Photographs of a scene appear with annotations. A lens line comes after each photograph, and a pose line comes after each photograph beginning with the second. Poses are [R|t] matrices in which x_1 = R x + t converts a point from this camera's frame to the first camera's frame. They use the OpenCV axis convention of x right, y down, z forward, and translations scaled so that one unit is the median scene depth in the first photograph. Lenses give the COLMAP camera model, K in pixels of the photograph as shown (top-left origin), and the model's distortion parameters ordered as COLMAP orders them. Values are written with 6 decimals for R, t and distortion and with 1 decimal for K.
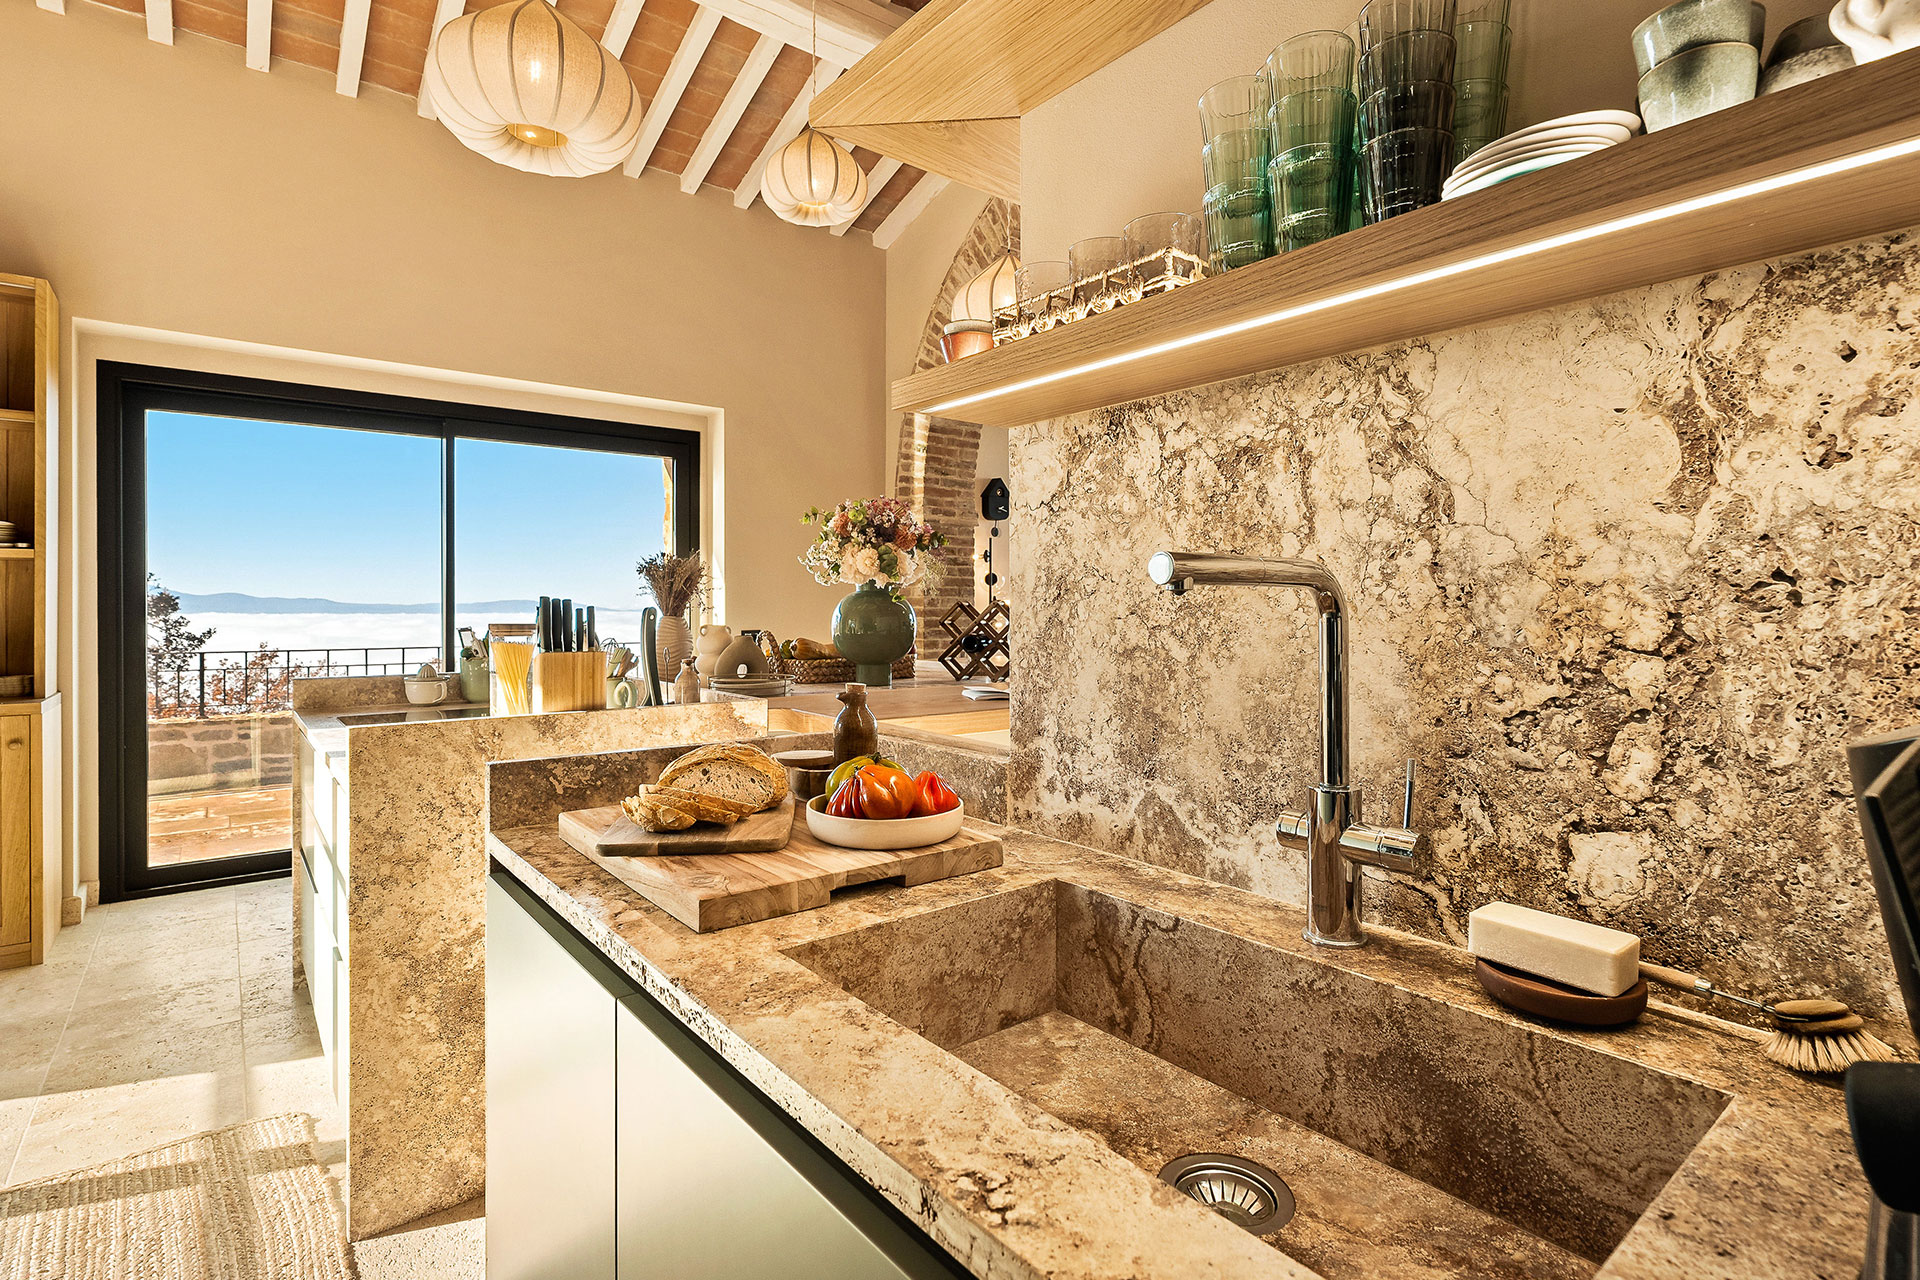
lens RADIAL K [[926.9, 0, 960.5], [0, 926.9, 608.3], [0, 0, 1]] dist [-0.004364, 0.000391]
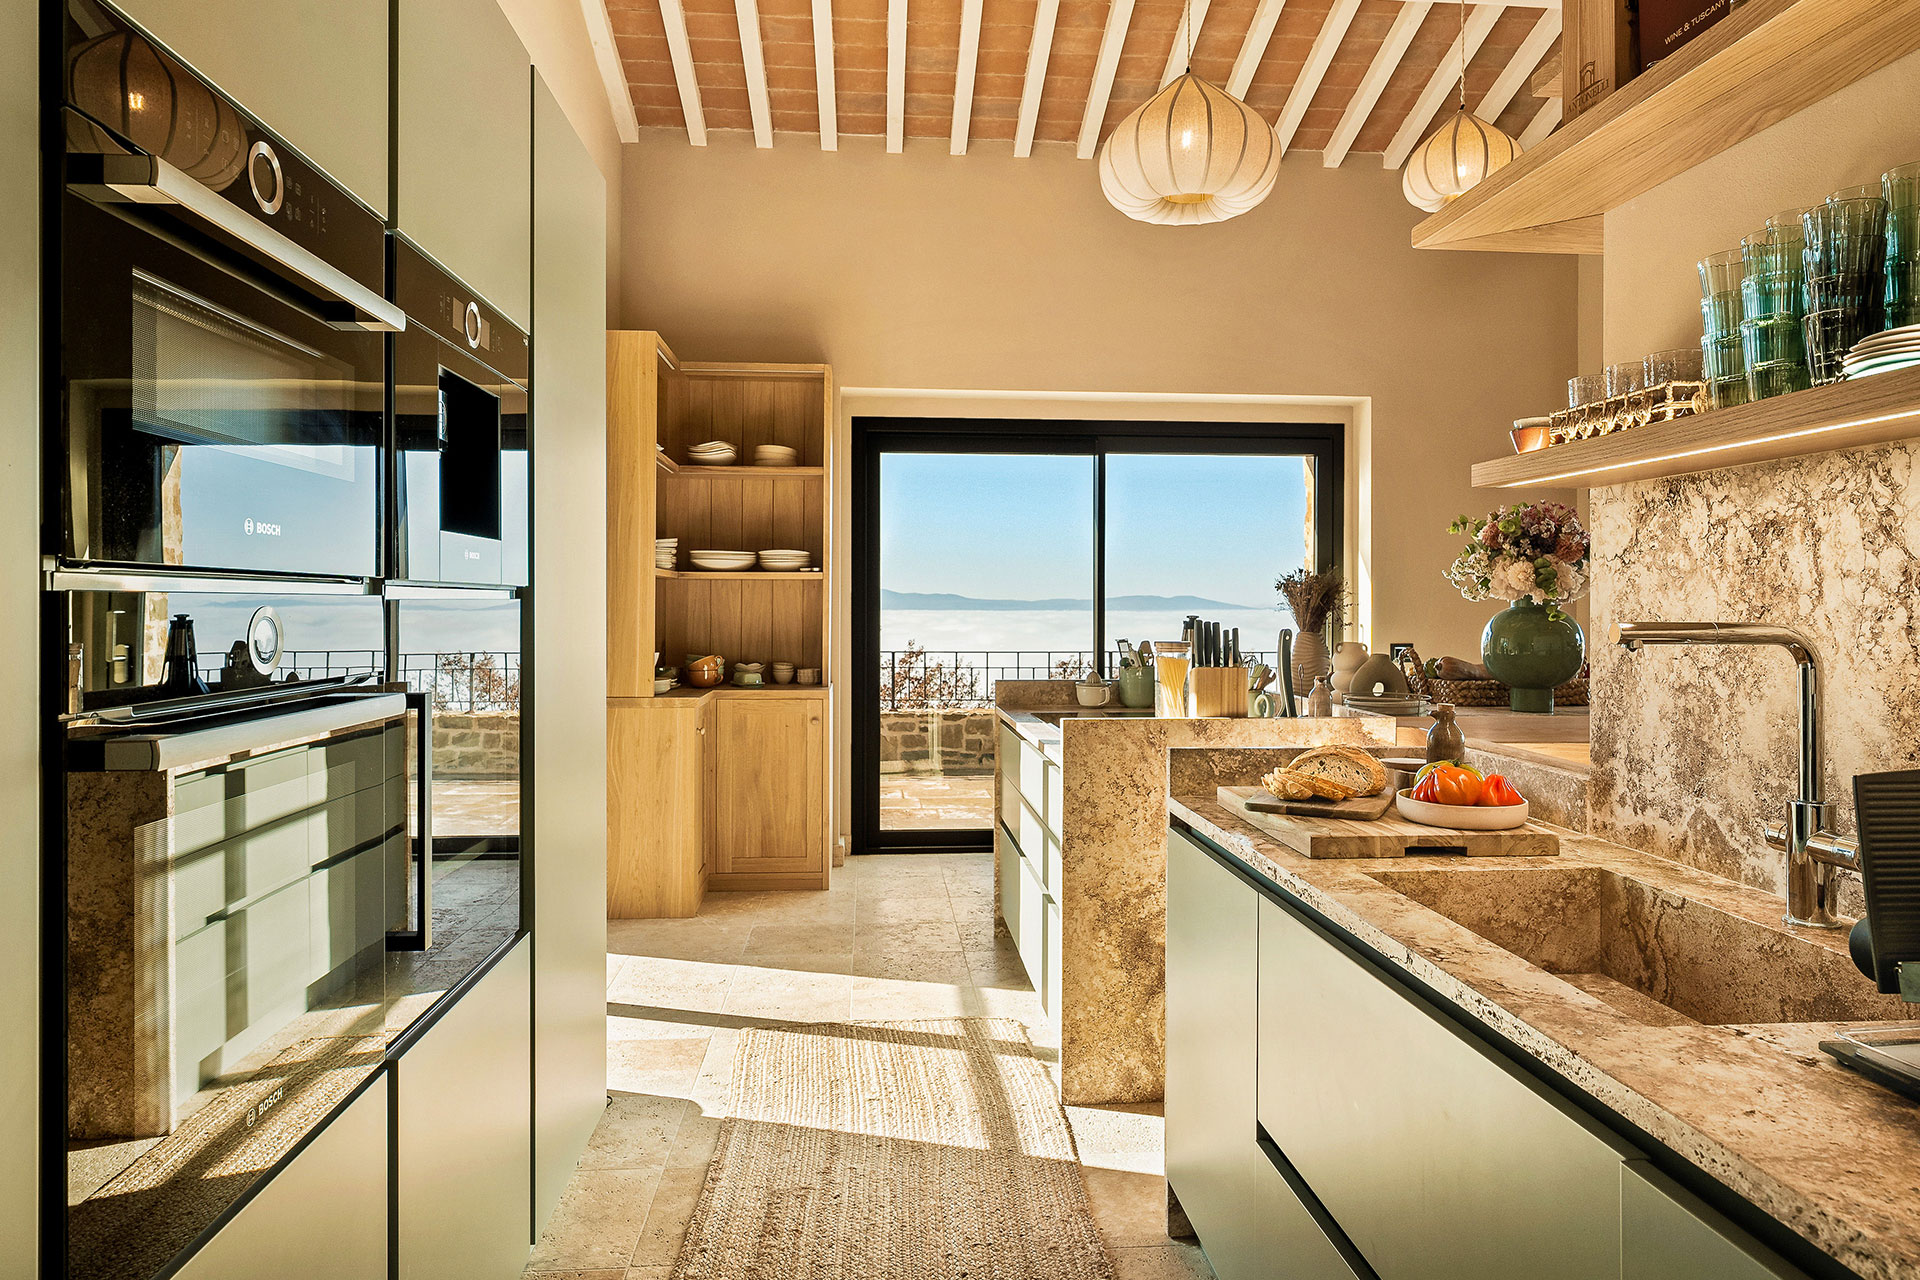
lens RADIAL K [[1190.6, 0, 956.7], [0, 1190.6, 607.7], [0, 0, 1]] dist [-0.002030, 0.000903]
pose [[0.825842, 0.004987, -0.563879, 0.260732], [-0.003555, 0.999987, 0.003638, -0.054330], [0.563890, -0.001000, 0.825849, -0.729073]]
